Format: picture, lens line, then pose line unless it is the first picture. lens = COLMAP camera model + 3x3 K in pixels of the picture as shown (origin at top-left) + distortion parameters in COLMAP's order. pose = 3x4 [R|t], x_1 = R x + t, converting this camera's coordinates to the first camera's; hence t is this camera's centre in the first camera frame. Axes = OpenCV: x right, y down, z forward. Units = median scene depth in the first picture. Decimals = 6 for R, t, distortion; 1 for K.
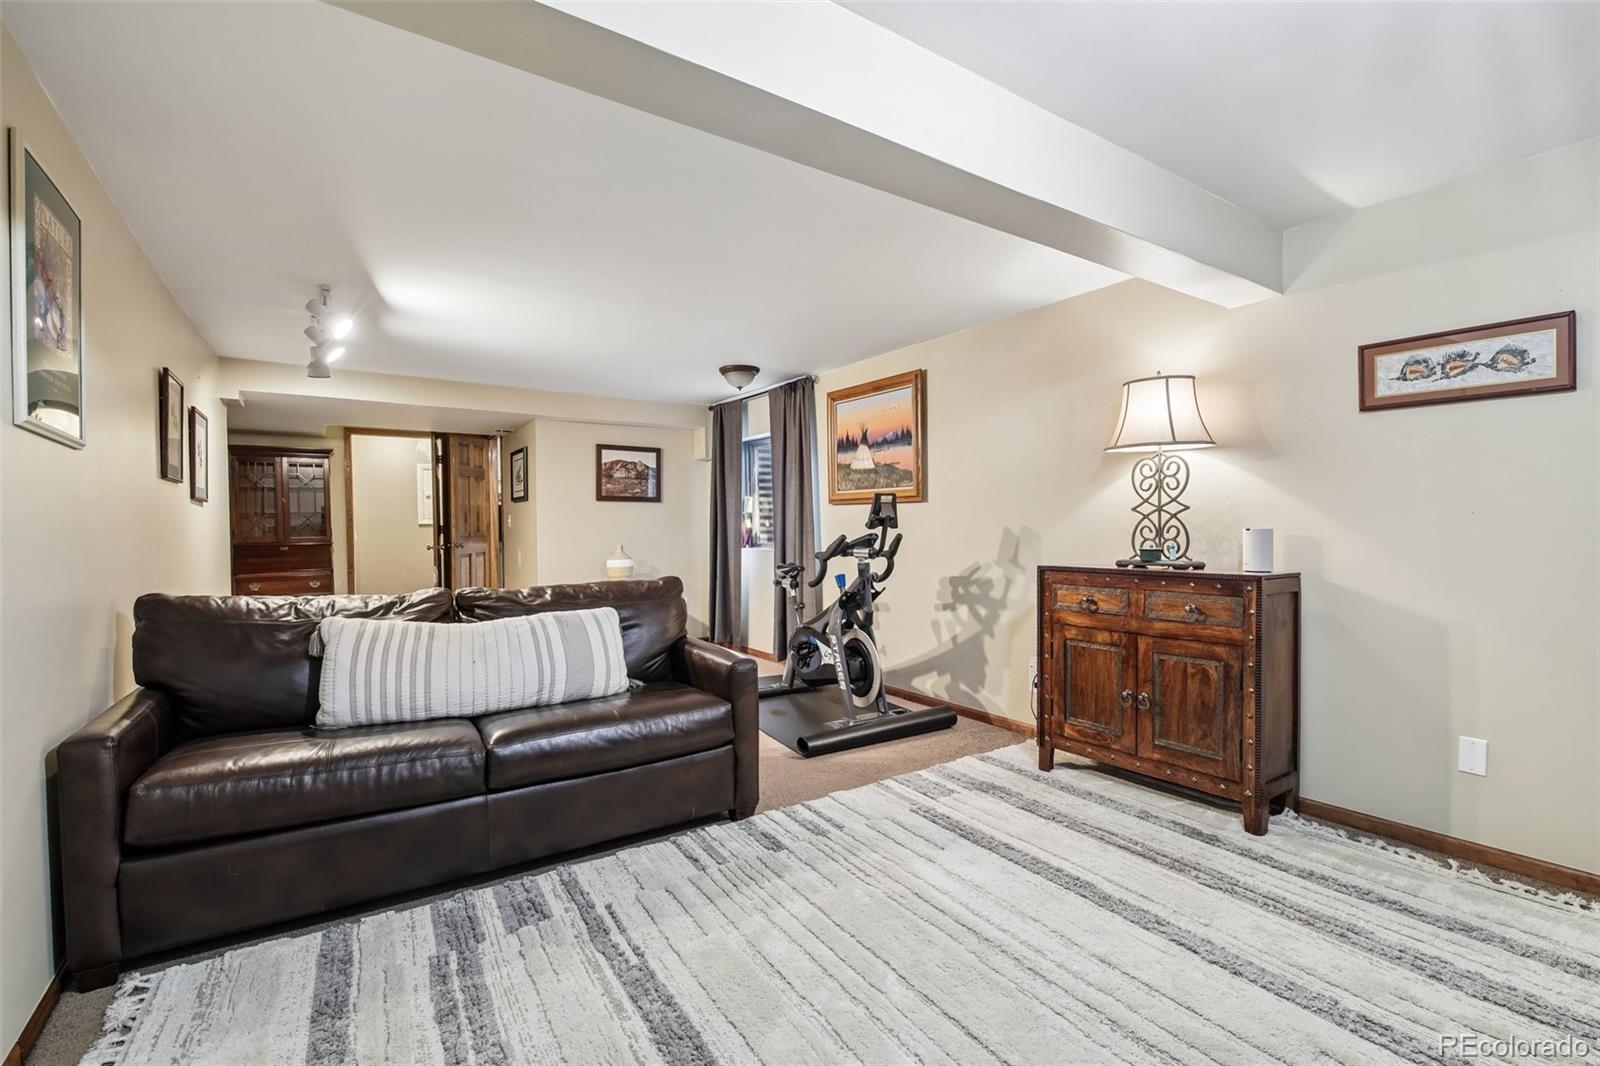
lens RADIAL K [[696.8, 0, 791.1], [0, 696.8, 537.3], [0, 0, 1]] dist [-0.000737, -0.000596]
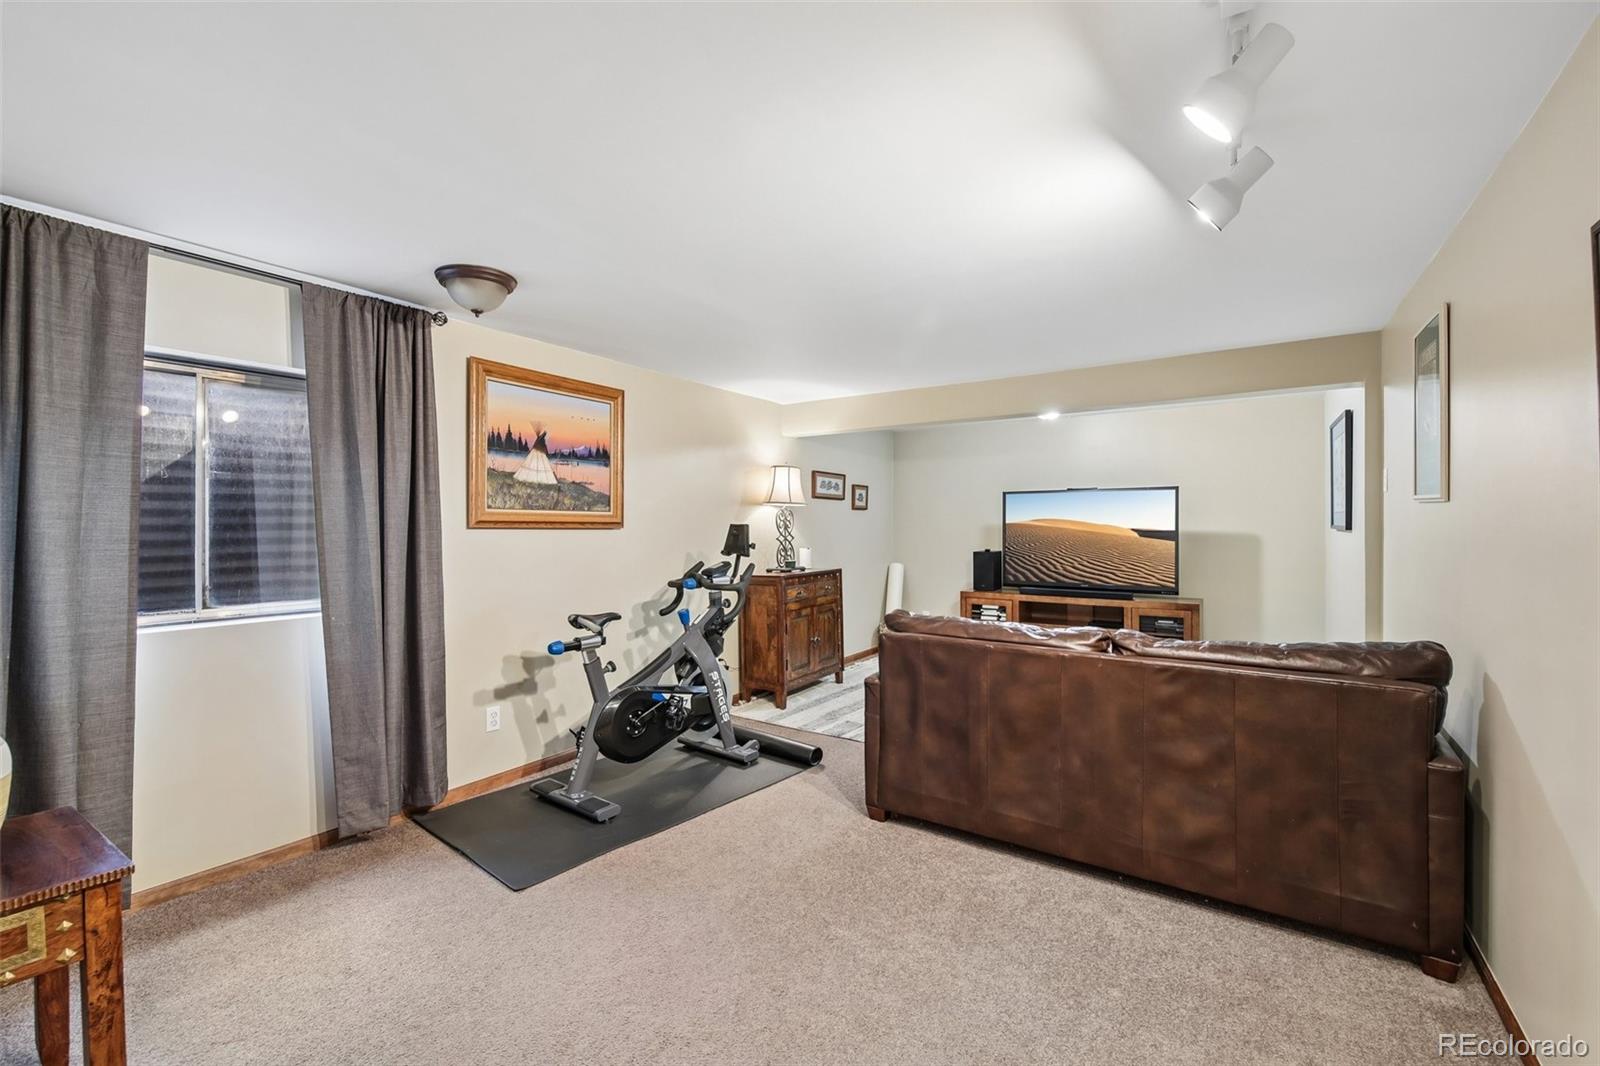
lens RADIAL K [[696.8, 0, 791.1], [0, 696.8, 537.3], [0, 0, 1]] dist [-0.000737, -0.000596]
pose [[-0.381933, -0.006599, 0.924166, -0.792422], [0.020976, 0.999655, 0.015806, -0.050880], [-0.923952, 0.025422, -0.381663, 1.168225]]
